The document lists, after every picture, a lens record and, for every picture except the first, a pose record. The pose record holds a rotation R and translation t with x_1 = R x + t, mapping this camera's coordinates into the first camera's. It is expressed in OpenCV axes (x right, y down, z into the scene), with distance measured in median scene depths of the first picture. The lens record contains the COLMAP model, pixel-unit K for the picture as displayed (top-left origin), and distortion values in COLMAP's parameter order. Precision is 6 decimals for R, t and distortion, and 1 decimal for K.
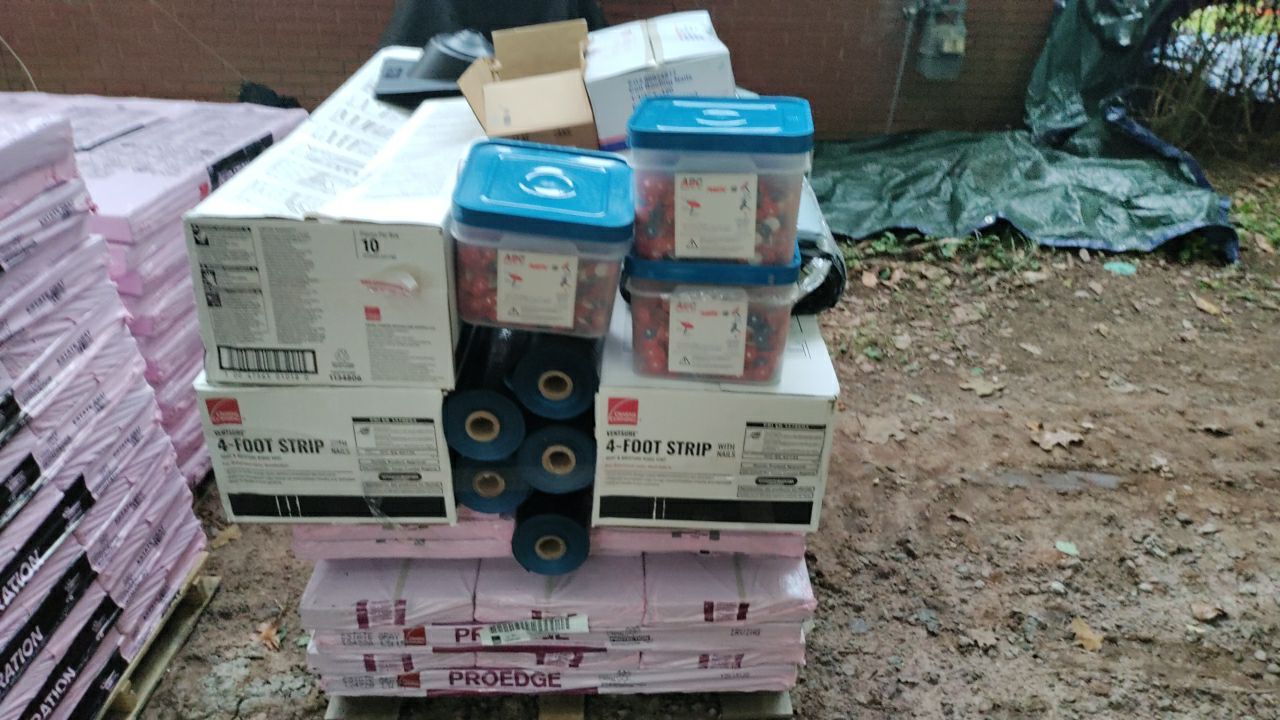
lens RADIAL K [[963.4, 0, 637.8], [0, 963.4, 359.5], [0, 0, 1]] dist [0.051395, -0.065760]
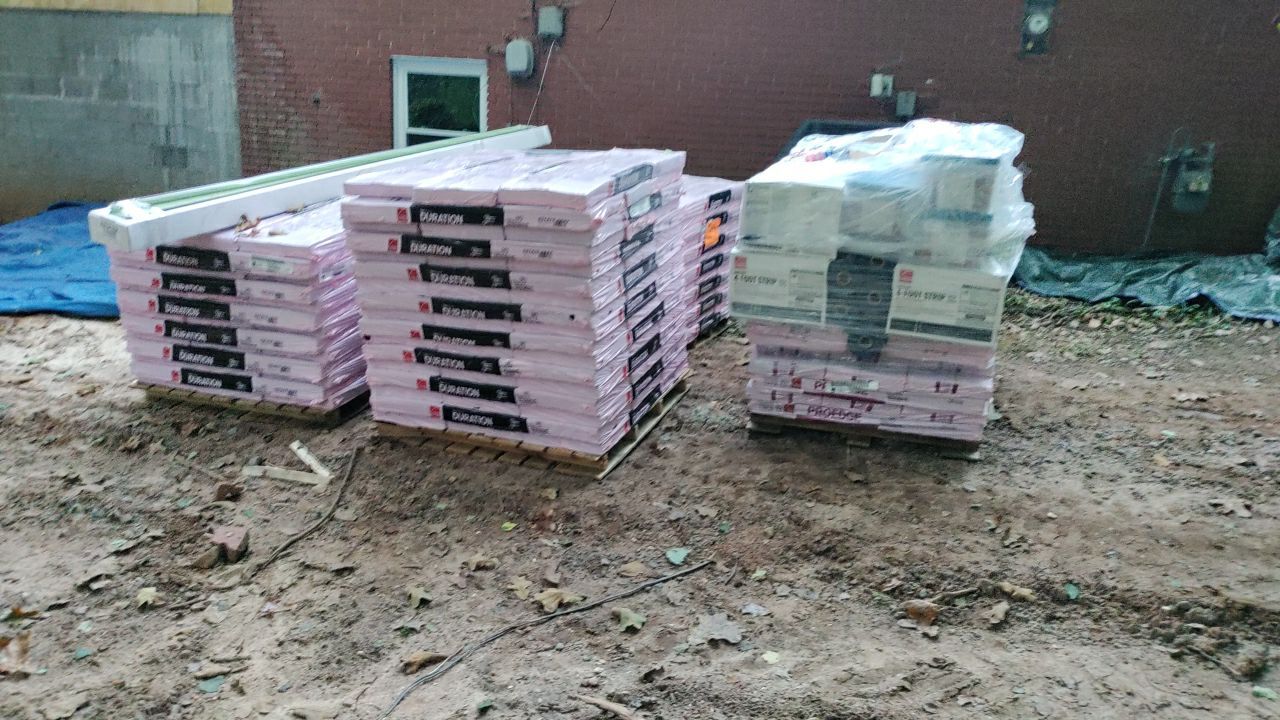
lens RADIAL K [[963.4, 0, 628.7], [0, 963.4, 358.9], [0, 0, 1]] dist [0.051395, -0.065760]
pose [[0.943448, 0.107234, -0.313699, 0.089937], [-0.158113, 0.977234, -0.141468, 0.582087], [0.291387, 0.183067, 0.938925, -1.147293]]
